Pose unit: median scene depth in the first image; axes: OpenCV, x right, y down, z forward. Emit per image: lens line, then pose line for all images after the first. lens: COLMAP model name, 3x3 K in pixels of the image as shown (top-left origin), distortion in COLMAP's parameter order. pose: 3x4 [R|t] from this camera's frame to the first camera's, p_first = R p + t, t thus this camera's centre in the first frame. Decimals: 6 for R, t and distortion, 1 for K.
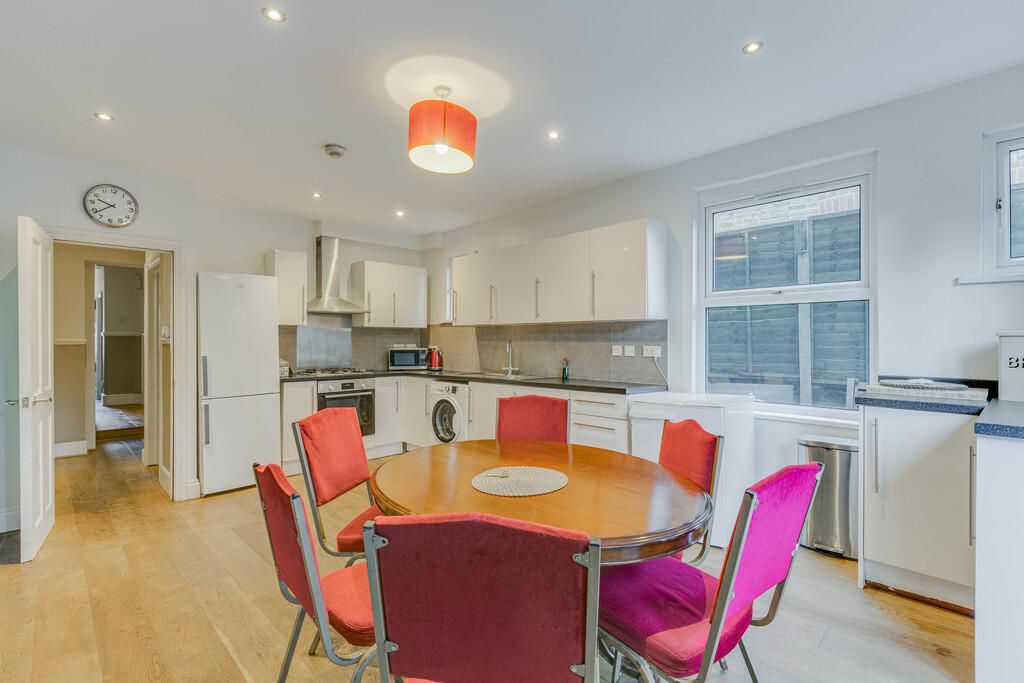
lens RADIAL K [[460.2, 0, 508.7], [0, 460.2, 341.4], [0, 0, 1]] dist [0.022705, -0.012492]
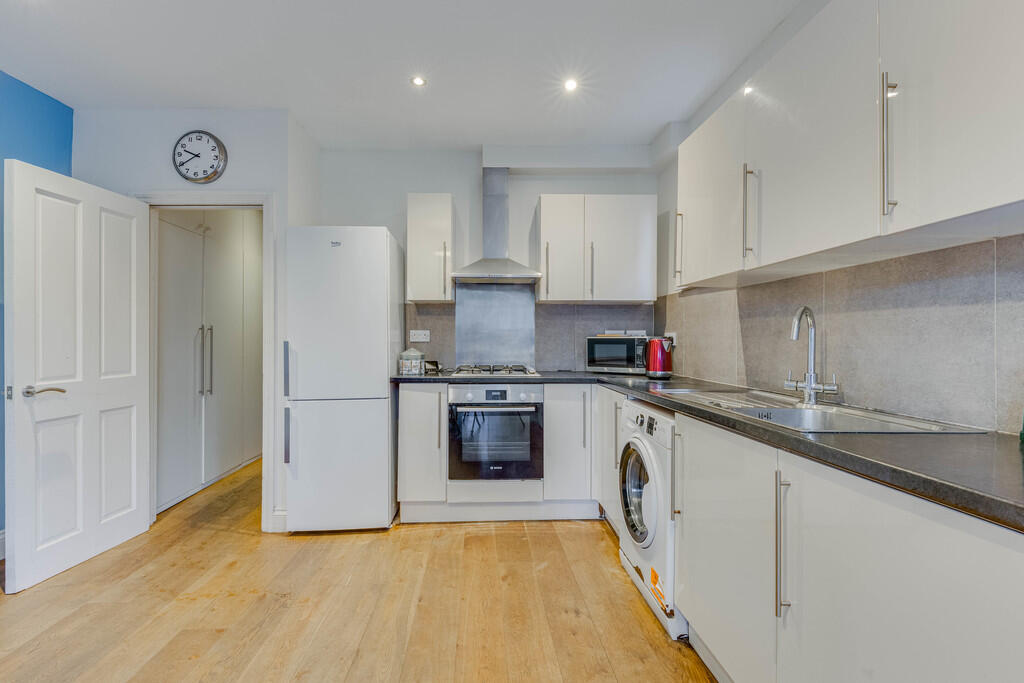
lens RADIAL K [[460.2, 0, 499.0], [0, 460.2, 338.8], [0, 0, 1]] dist [0.022705, -0.012492]
pose [[0.748294, 0.002774, -0.663361, 0.066964], [-0.001735, 0.999996, 0.002224, 0.021701], [0.663365, -0.000514, 0.748296, 0.581862]]
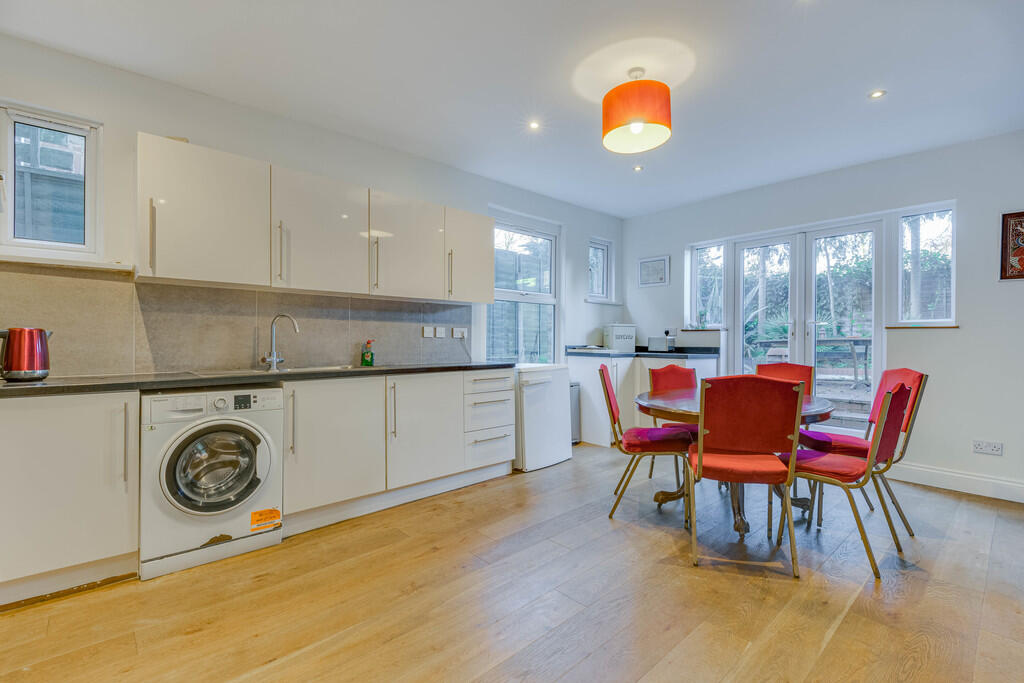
lens RADIAL K [[460.2, 0, 516.7], [0, 460.2, 342.4], [0, 0, 1]] dist [0.022705, -0.012492]
pose [[0.041340, -0.005001, 0.999133, -0.655515], [-0.007290, 0.999959, 0.005307, 0.031626], [-0.999119, -0.007503, 0.041302, 0.672213]]
